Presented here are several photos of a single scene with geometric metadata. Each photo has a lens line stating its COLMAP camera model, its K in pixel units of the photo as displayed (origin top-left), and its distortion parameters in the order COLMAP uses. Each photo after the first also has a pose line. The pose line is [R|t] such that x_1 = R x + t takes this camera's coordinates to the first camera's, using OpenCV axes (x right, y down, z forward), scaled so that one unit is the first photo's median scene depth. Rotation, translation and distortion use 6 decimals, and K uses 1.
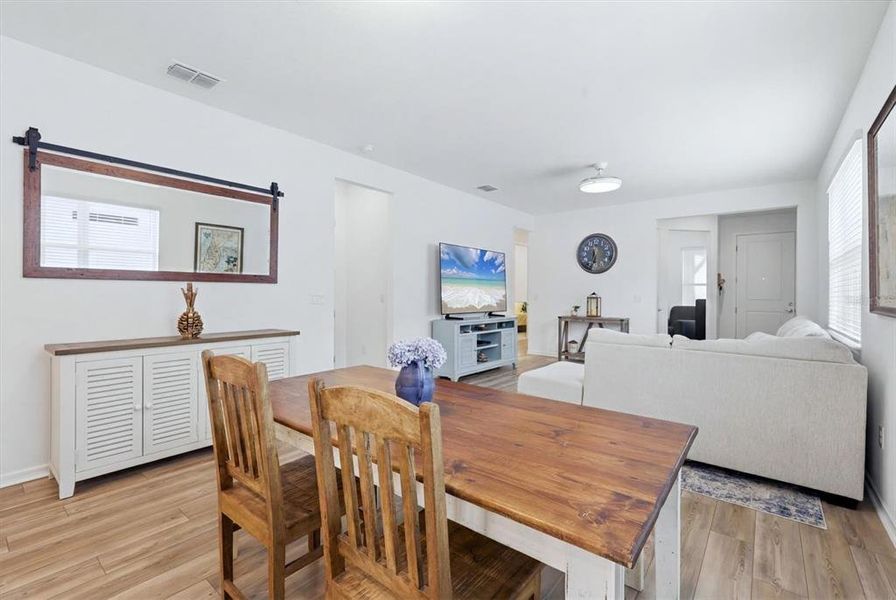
lens RADIAL K [[393.9, 0, 448.0], [0, 393.9, 295.3], [0, 0, 1]] dist [0.000618, -0.000181]
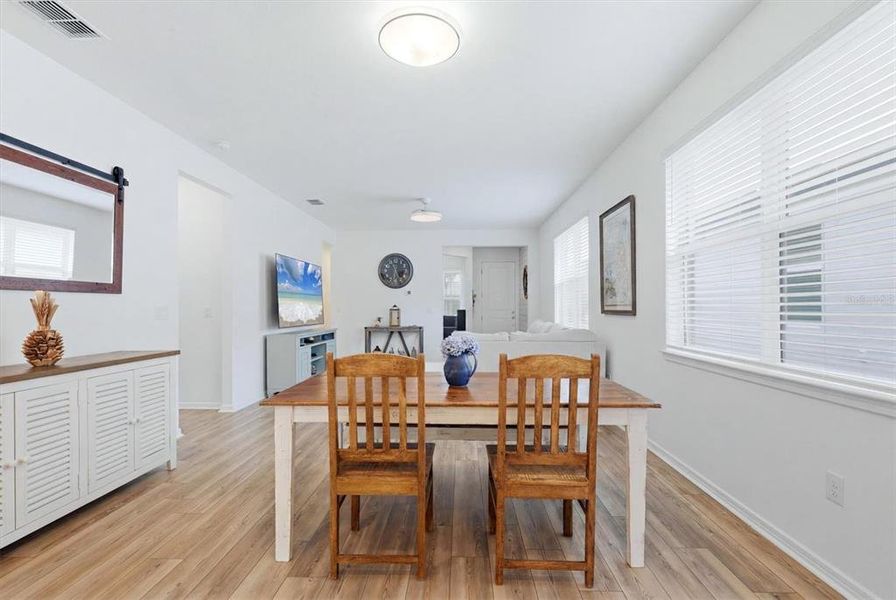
lens RADIAL K [[405.1, 0, 448.3], [0, 405.1, 307.9], [0, 0, 1]] dist [0.001019, -0.000231]
pose [[0.795610, -0.008739, 0.605746, -0.253299], [0.010653, 0.999943, 0.000434, 0.003202], [-0.605715, 0.006108, 0.795658, -0.032531]]
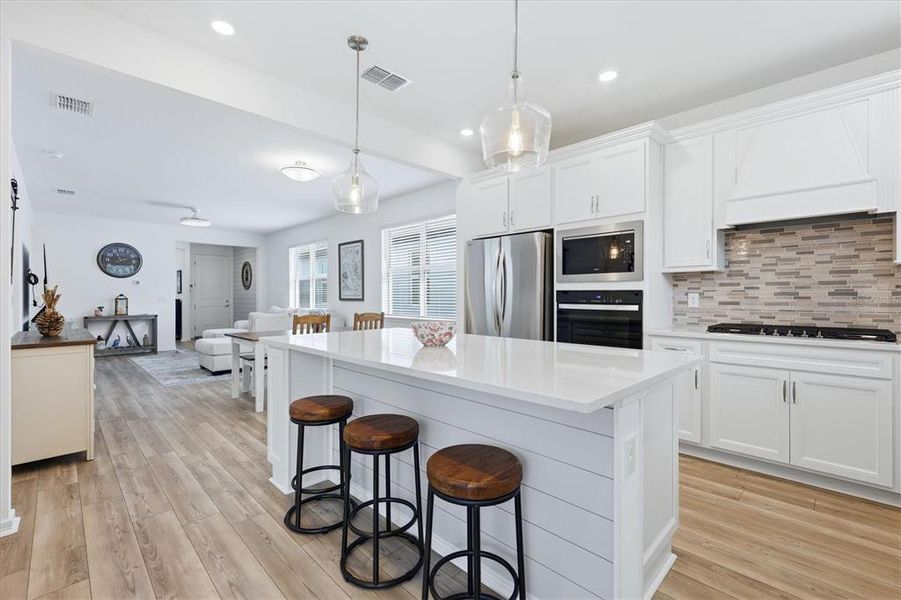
lens RADIAL K [[396.4, 0, 453.0], [0, 396.4, 296.7], [0, 0, 1]] dist [0.001460, 0.000204]
pose [[0.102465, -0.005292, 0.994723, -0.800272], [0.006561, 0.999968, 0.004644, 0.001581], [-0.994715, 0.006051, 0.102496, -0.101313]]
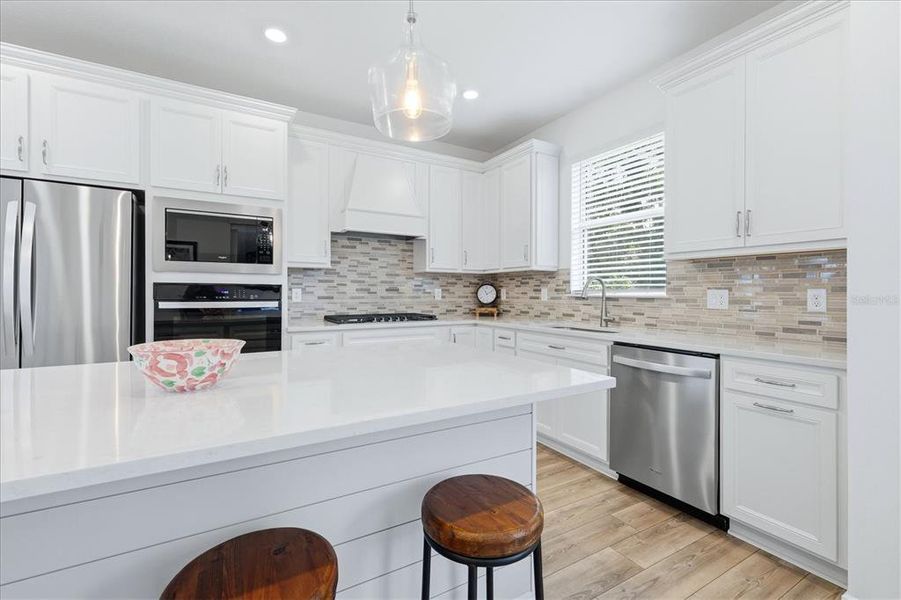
lens RADIAL K [[396.1, 0, 450.5], [0, 396.1, 295.2], [0, 0, 1]] dist [0.000618, -0.000181]
pose [[-0.935952, -0.010954, 0.351957, -0.621433], [-0.005620, 0.999853, 0.016174, 0.000821], [-0.352083, 0.013160, -0.935876, 0.083920]]
